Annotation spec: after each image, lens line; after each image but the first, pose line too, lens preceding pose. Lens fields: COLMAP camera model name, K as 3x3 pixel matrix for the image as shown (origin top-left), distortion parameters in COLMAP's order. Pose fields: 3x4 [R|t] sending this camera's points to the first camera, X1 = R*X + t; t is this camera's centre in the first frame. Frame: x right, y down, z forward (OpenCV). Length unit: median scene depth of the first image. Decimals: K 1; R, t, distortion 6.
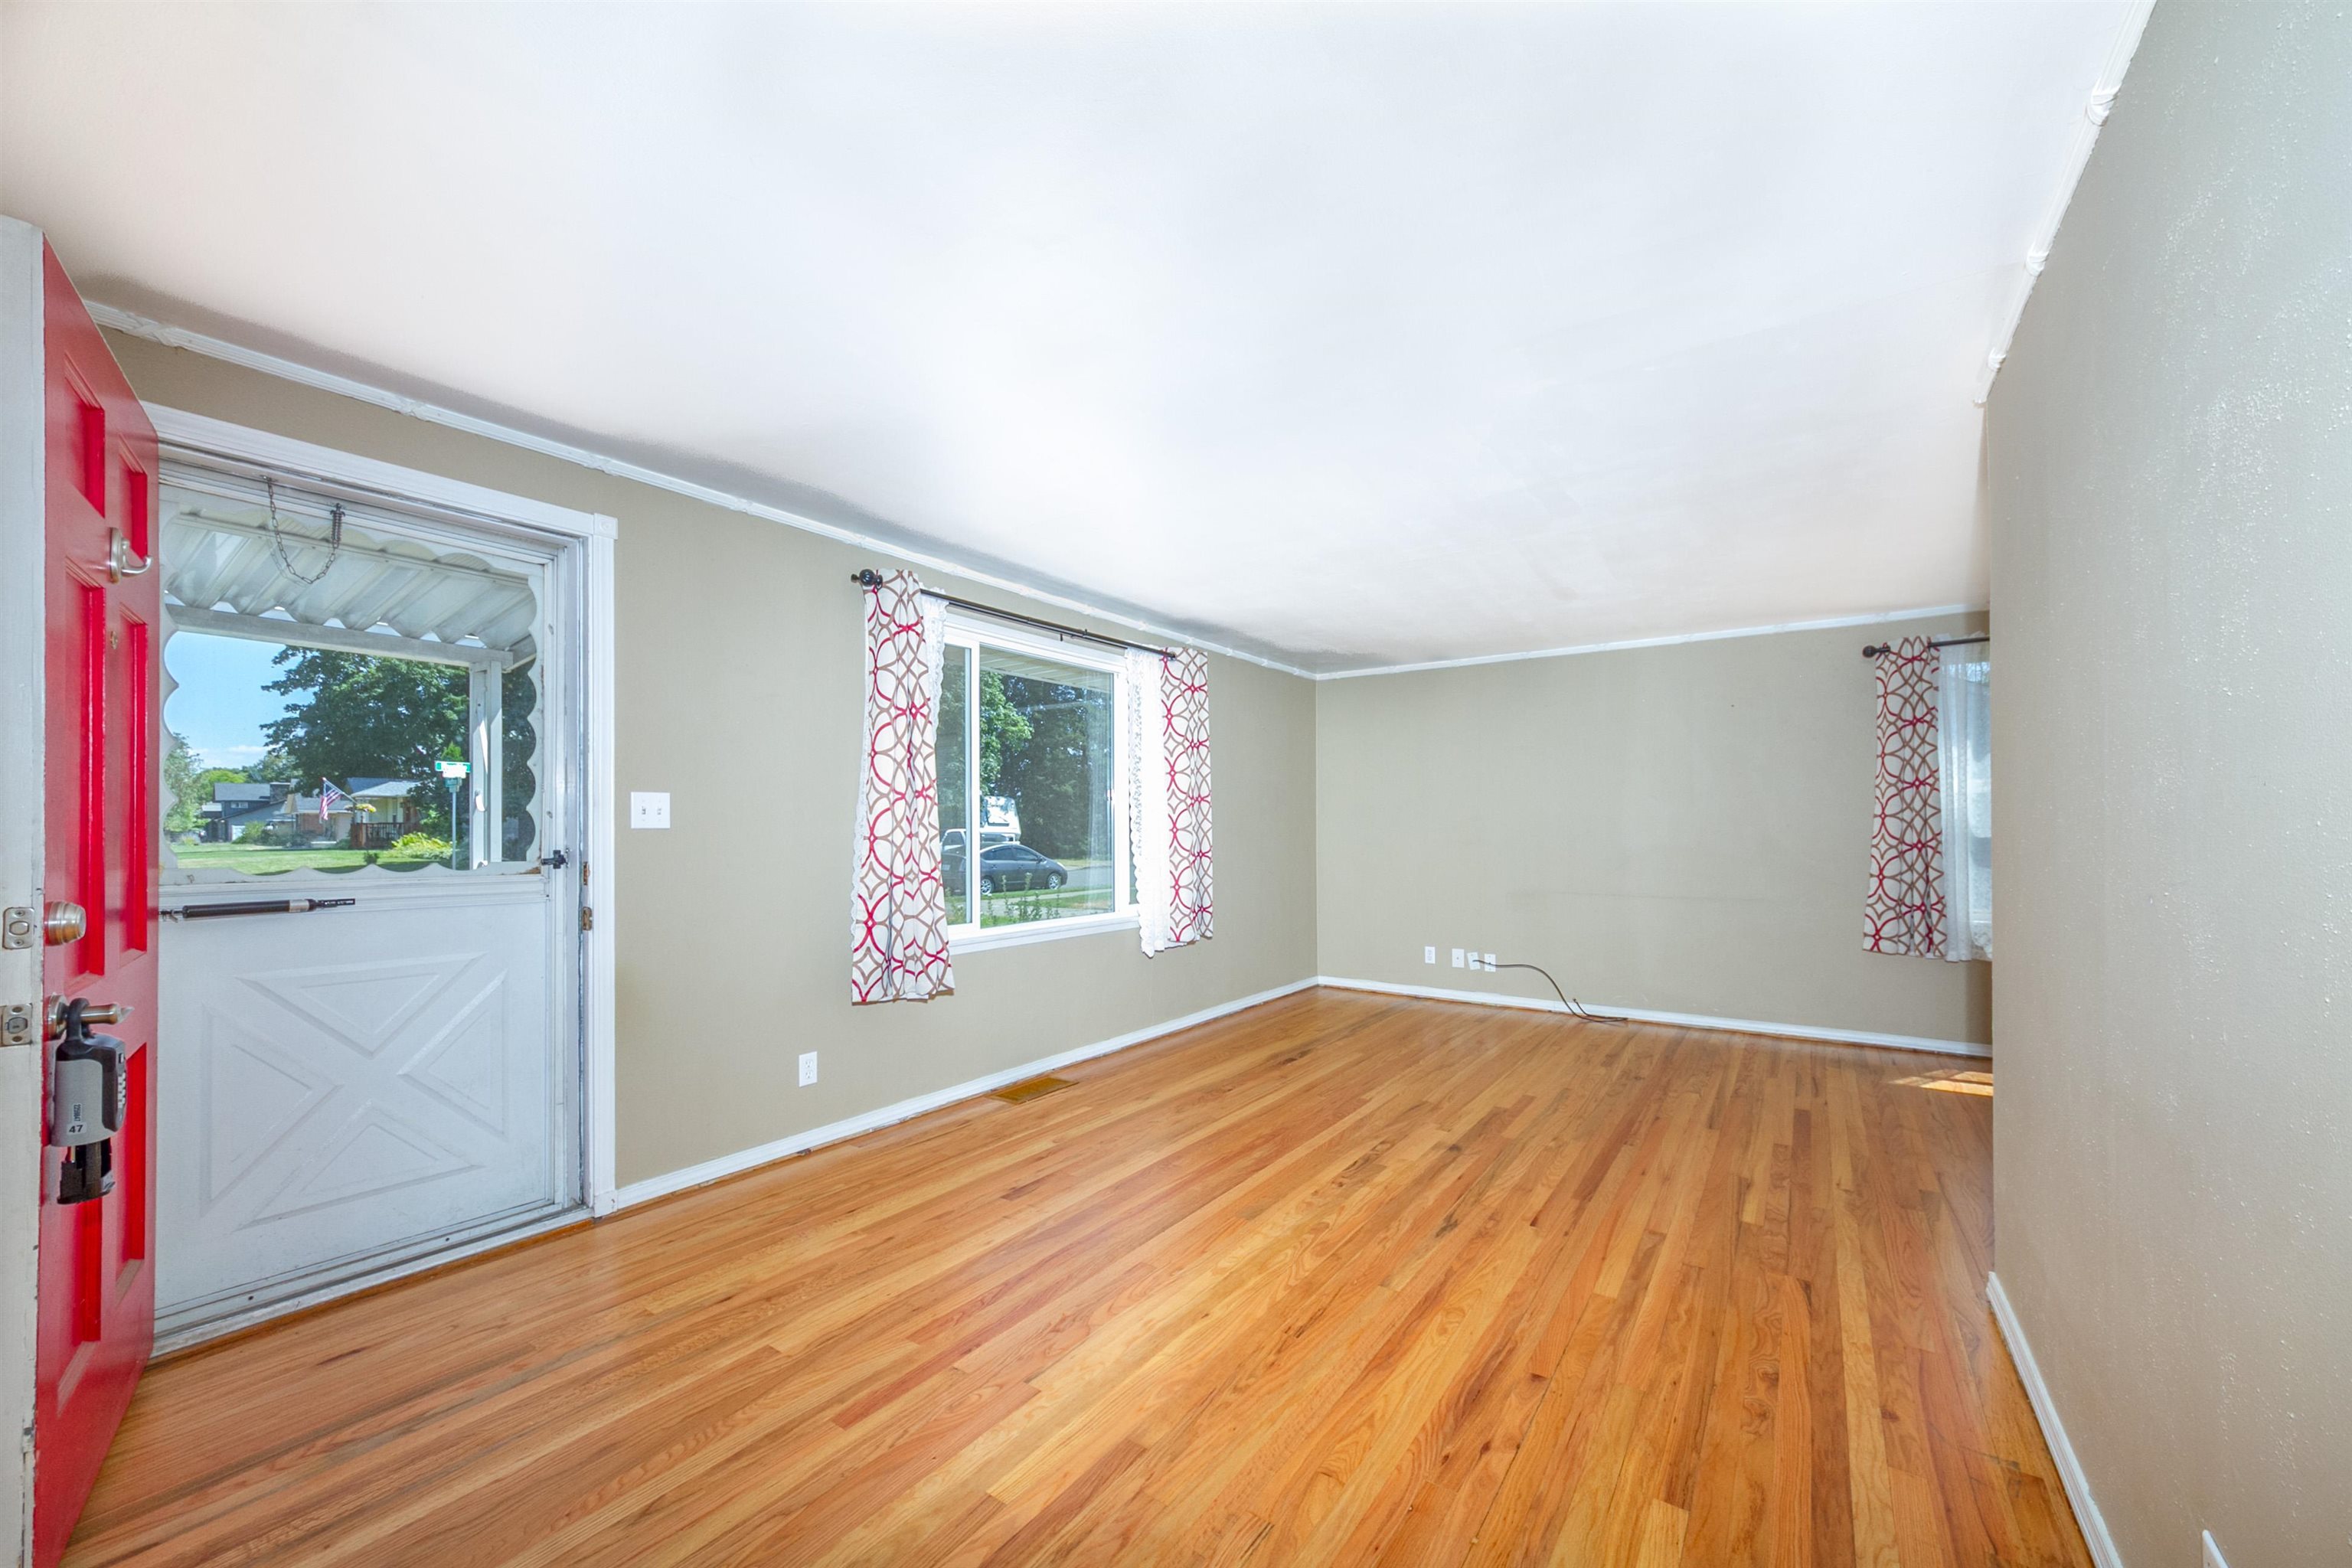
lens RADIAL K [[863.0, 0, 1172.8], [0, 863.0, 822.6], [0, 0, 1]] dist [0.001251, 0.000093]
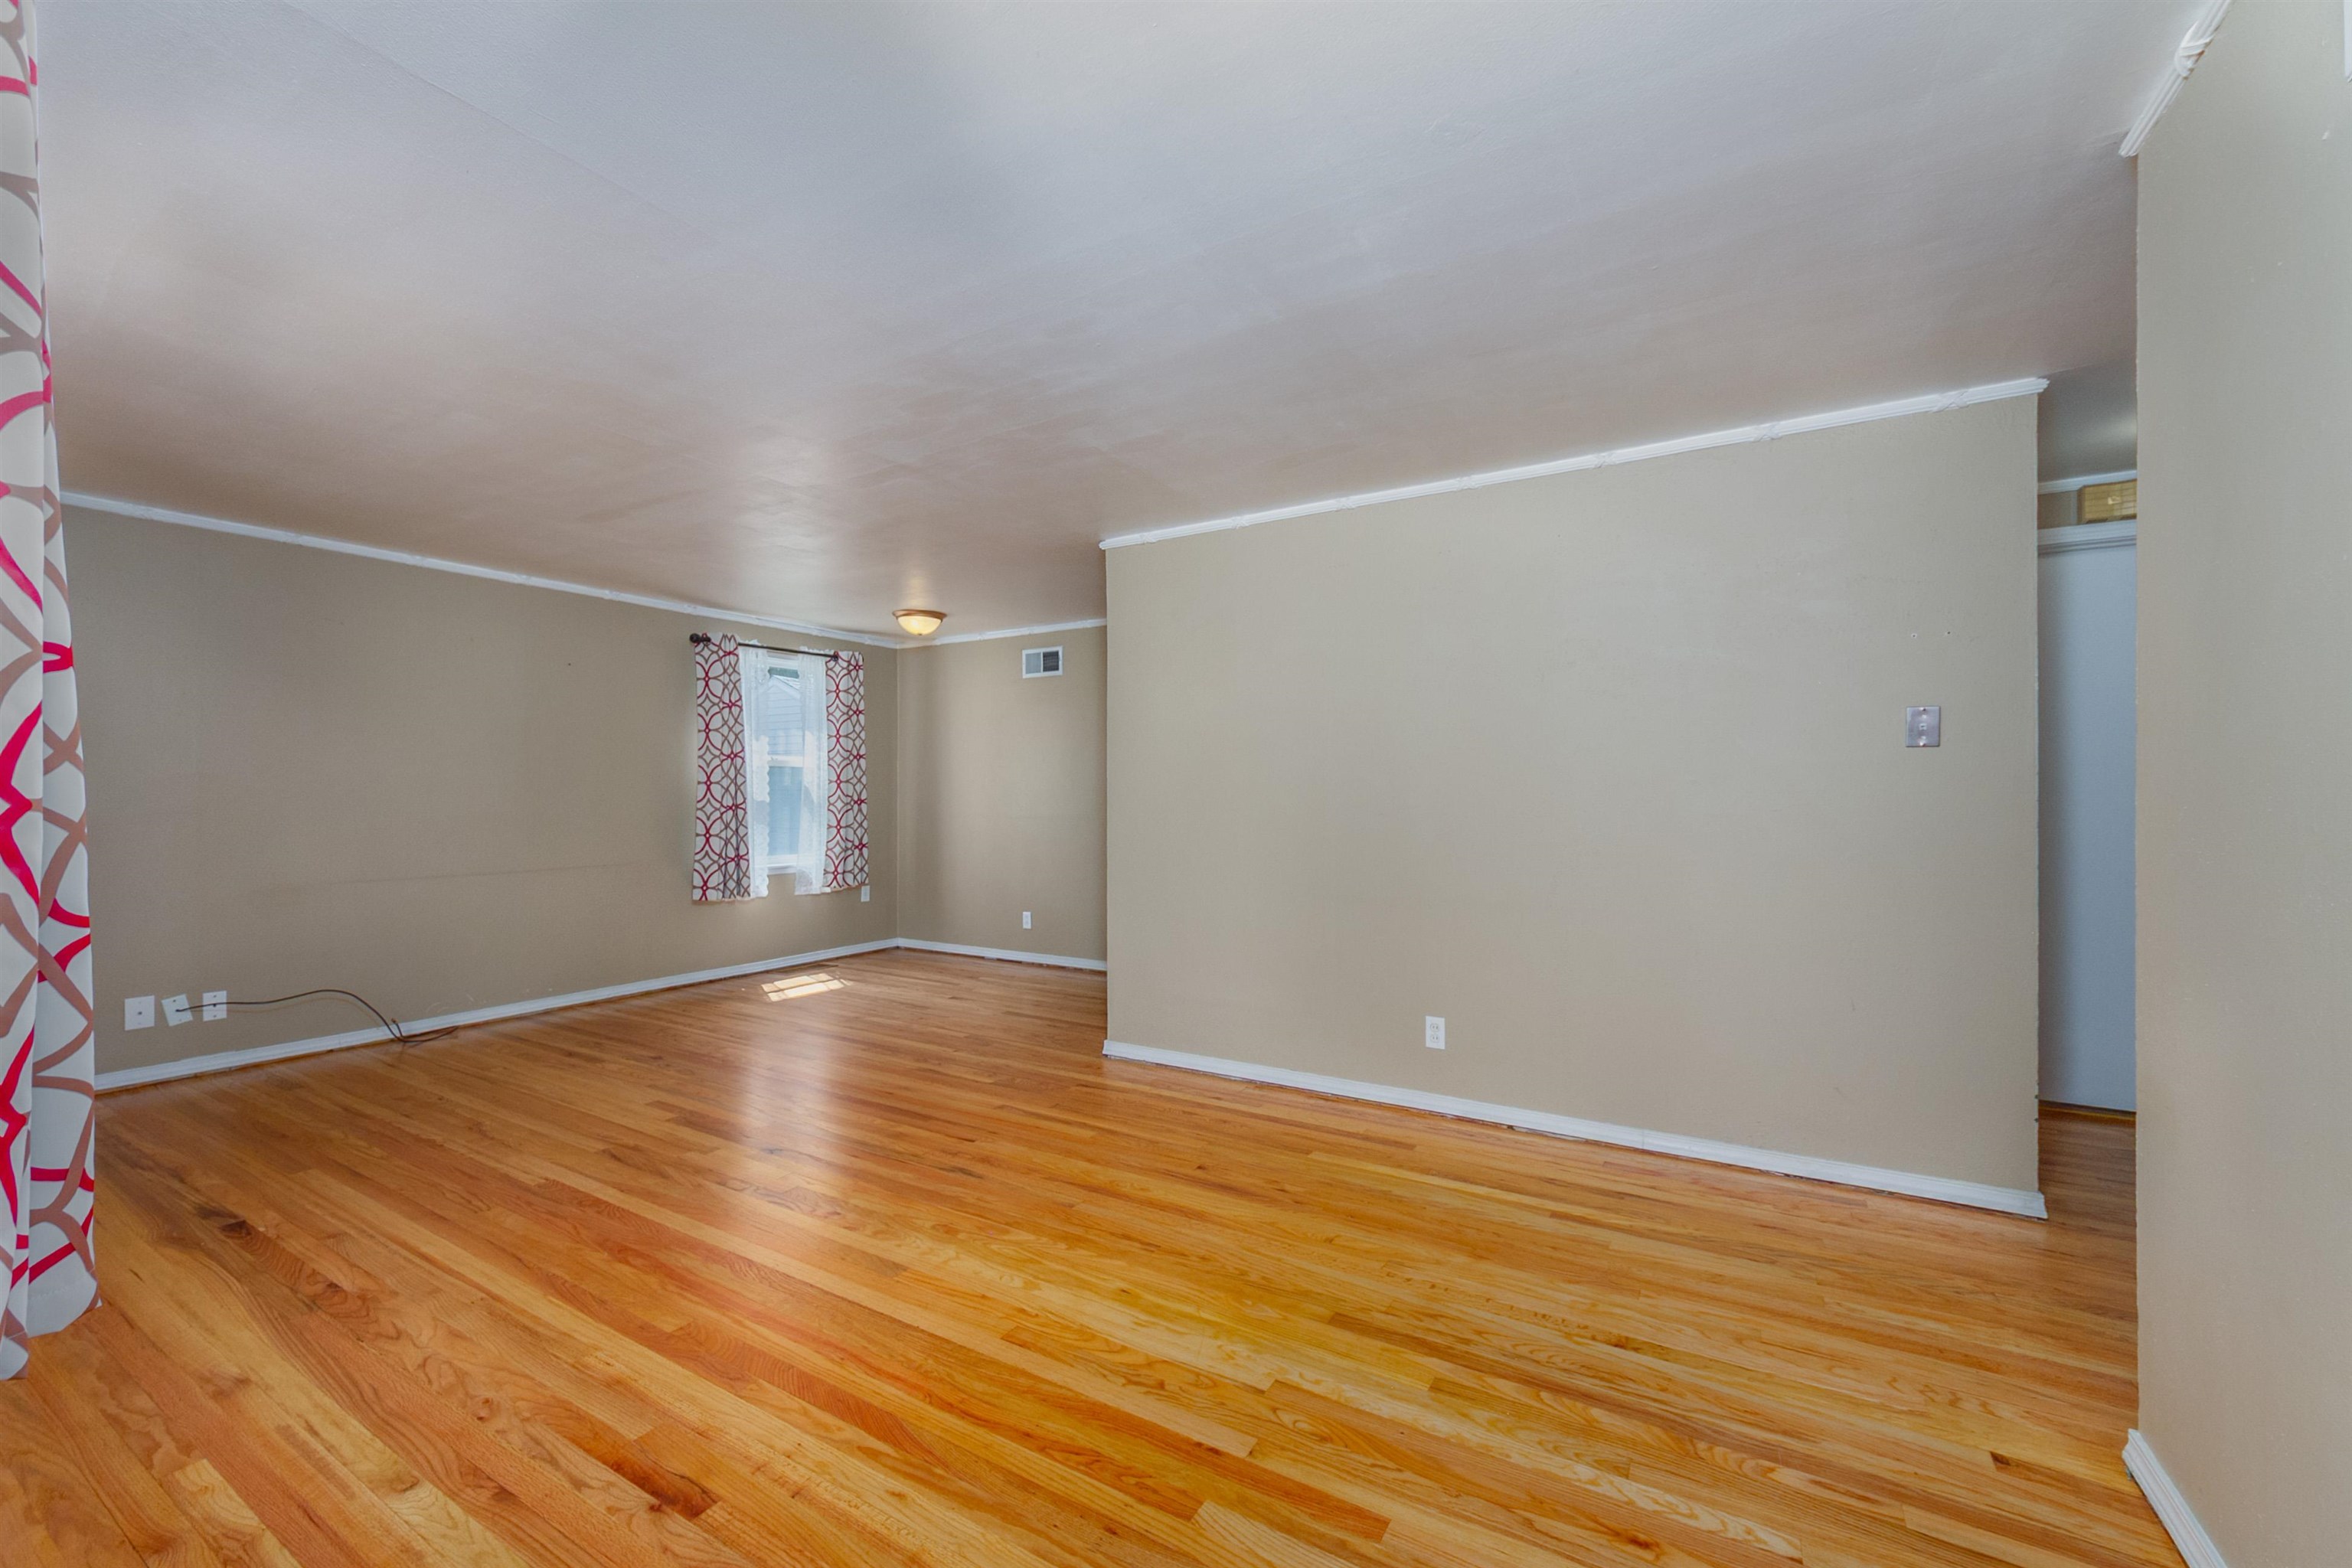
lens RADIAL K [[893.7, 0, 1185.0], [0, 893.7, 787.3], [0, 0, 1]] dist [0.000927, 0.000132]
pose [[-0.038214, 0.010724, 0.999212, -0.484430], [-0.004738, 0.999929, -0.010913, 0.010131], [-0.999258, -0.005151, -0.038160, 0.488489]]
